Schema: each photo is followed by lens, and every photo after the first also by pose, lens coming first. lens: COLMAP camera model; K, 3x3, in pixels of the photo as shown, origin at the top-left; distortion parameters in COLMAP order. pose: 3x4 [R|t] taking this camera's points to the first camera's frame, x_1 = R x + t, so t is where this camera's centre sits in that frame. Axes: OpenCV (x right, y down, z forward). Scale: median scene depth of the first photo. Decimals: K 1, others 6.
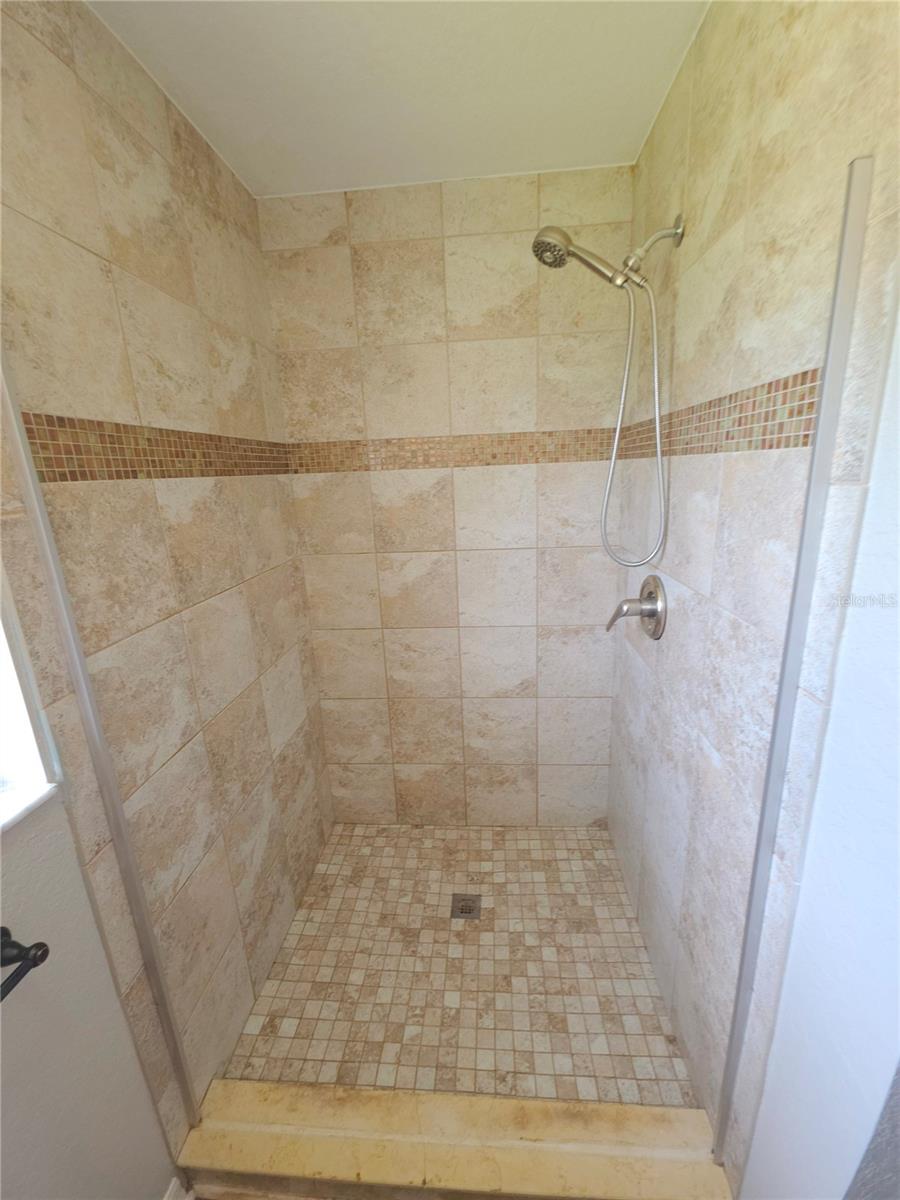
lens RADIAL K [[475.5, 0, 461.7], [0, 475.5, 594.3], [0, 0, 1]] dist [0.000823, -0.000535]
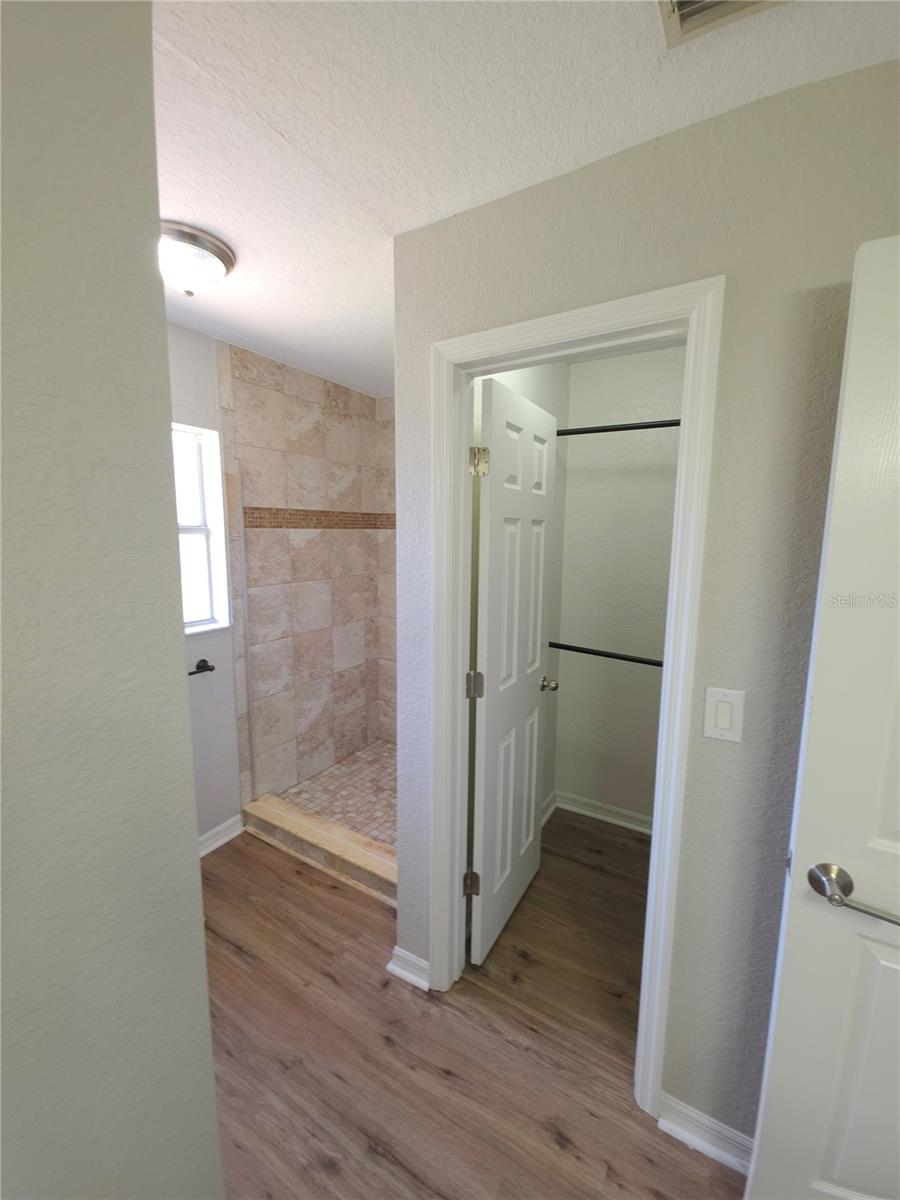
lens RADIAL K [[475.5, 0, 461.7], [0, 475.5, 594.3], [0, 0, 1]] dist [0.000823, -0.000535]
pose [[0.892664, 0.104988, -0.438325, 1.180645], [-0.155316, 0.984581, -0.080480, 0.146513], [0.423117, 0.139921, 0.895206, -0.745229]]
